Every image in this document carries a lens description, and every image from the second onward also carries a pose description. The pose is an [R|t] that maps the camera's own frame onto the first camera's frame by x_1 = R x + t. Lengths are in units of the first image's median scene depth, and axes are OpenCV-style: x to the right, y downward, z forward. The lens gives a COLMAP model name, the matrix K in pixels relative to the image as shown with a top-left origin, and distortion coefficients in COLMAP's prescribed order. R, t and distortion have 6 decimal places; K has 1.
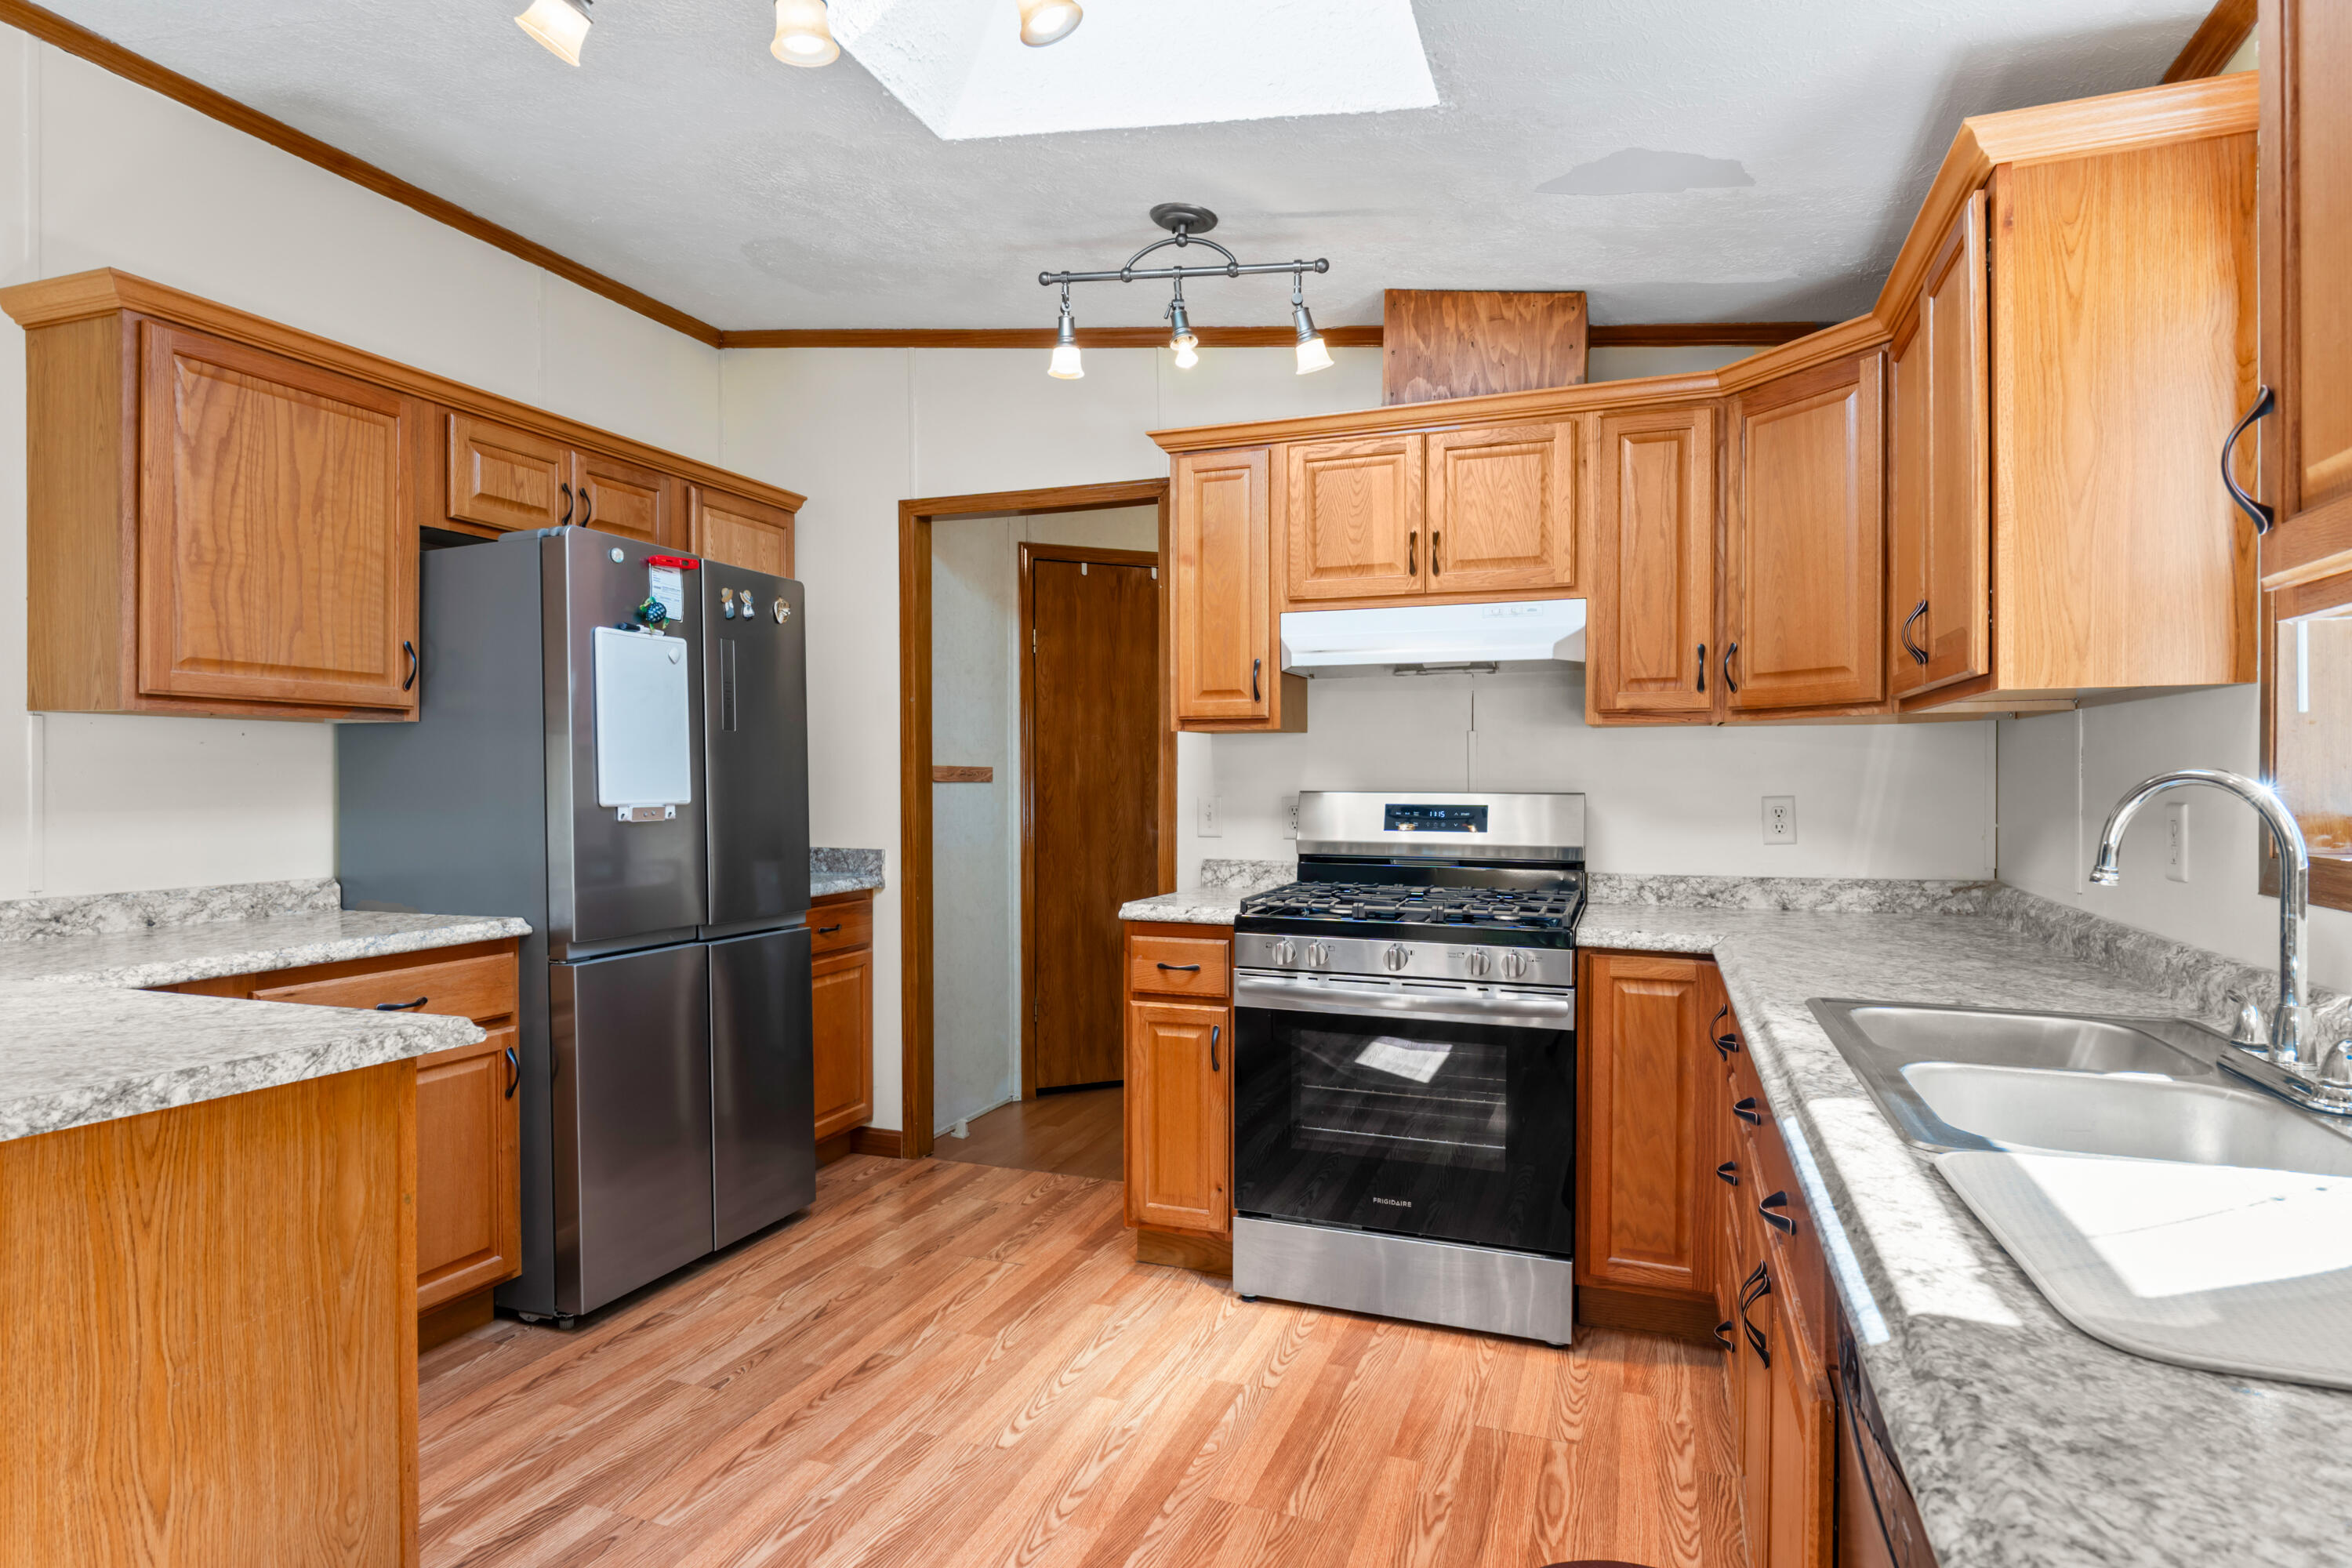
lens RADIAL K [[1299.1, 0, 1176.0], [0, 1299.1, 784.0], [0, 0, 1]] dist [0.001102, -0.000160]
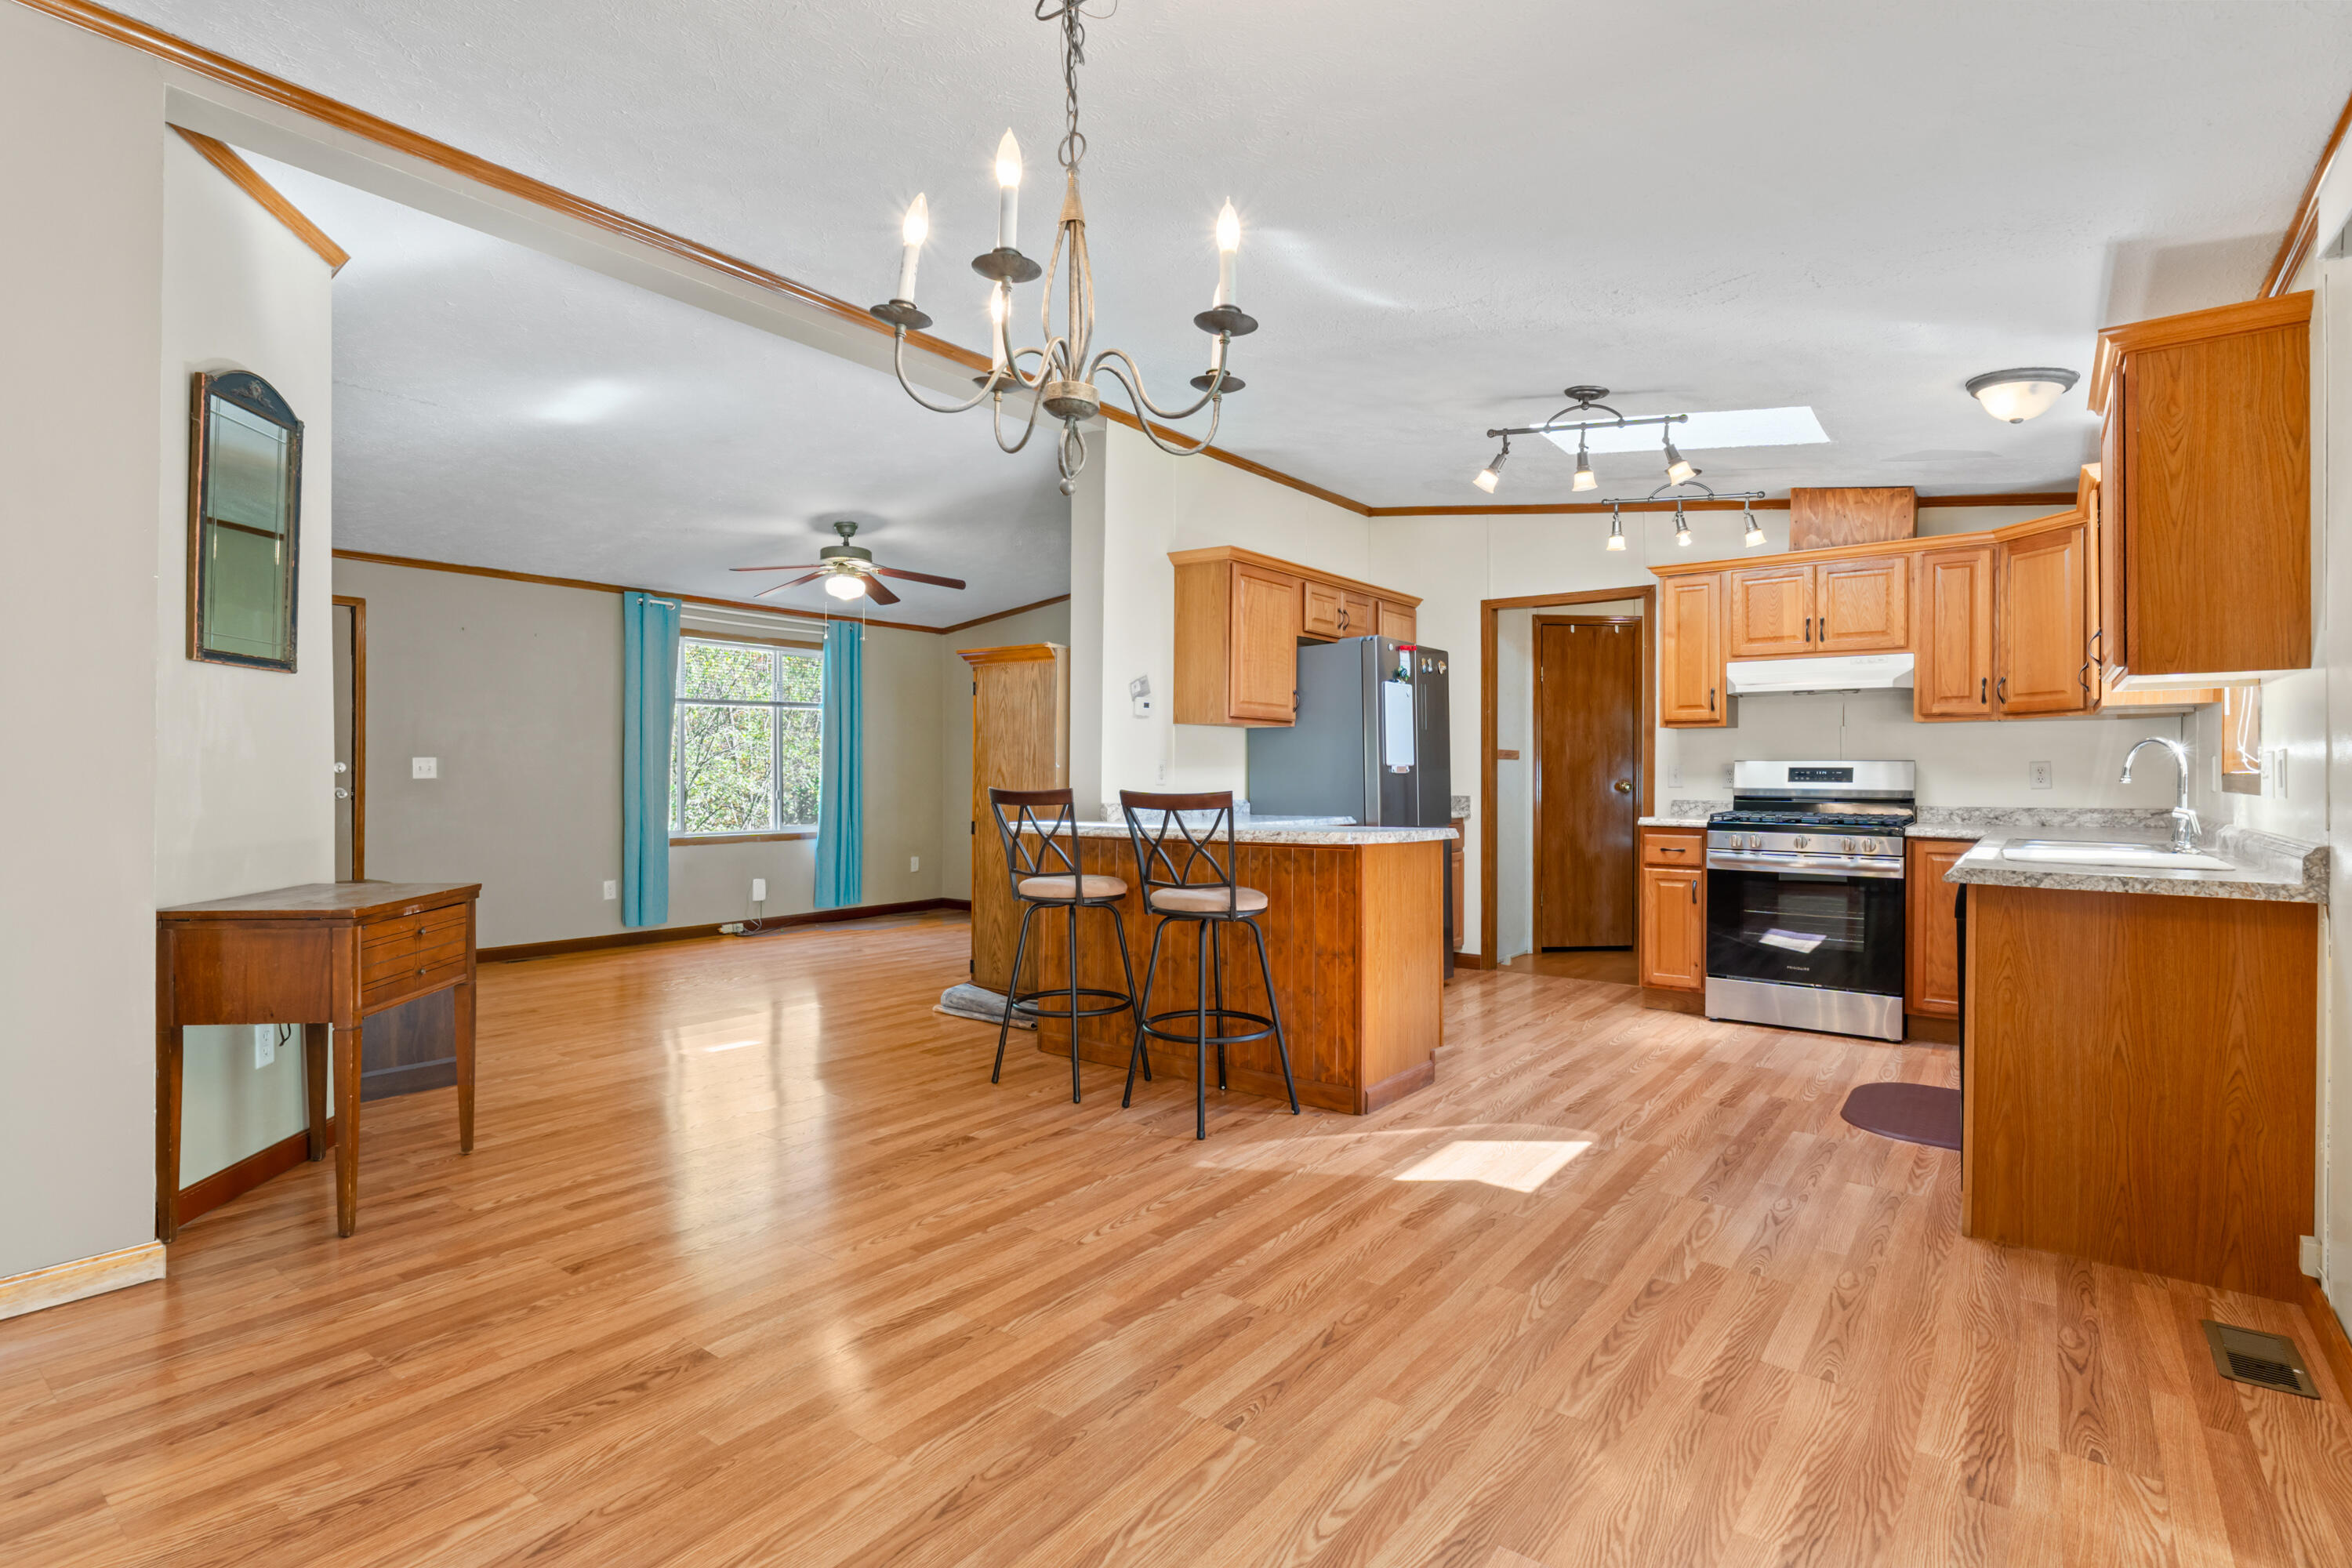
lens RADIAL K [[1159.3, 0, 1170.9], [0, 1159.3, 775.2], [0, 0, 1]] dist [-0.000931, -0.000198]
pose [[0.957169, 0.002362, -0.289521, -0.210333], [-0.003346, 0.999990, -0.002906, 0.037206], [0.289511, 0.003750, 0.957167, -0.851568]]
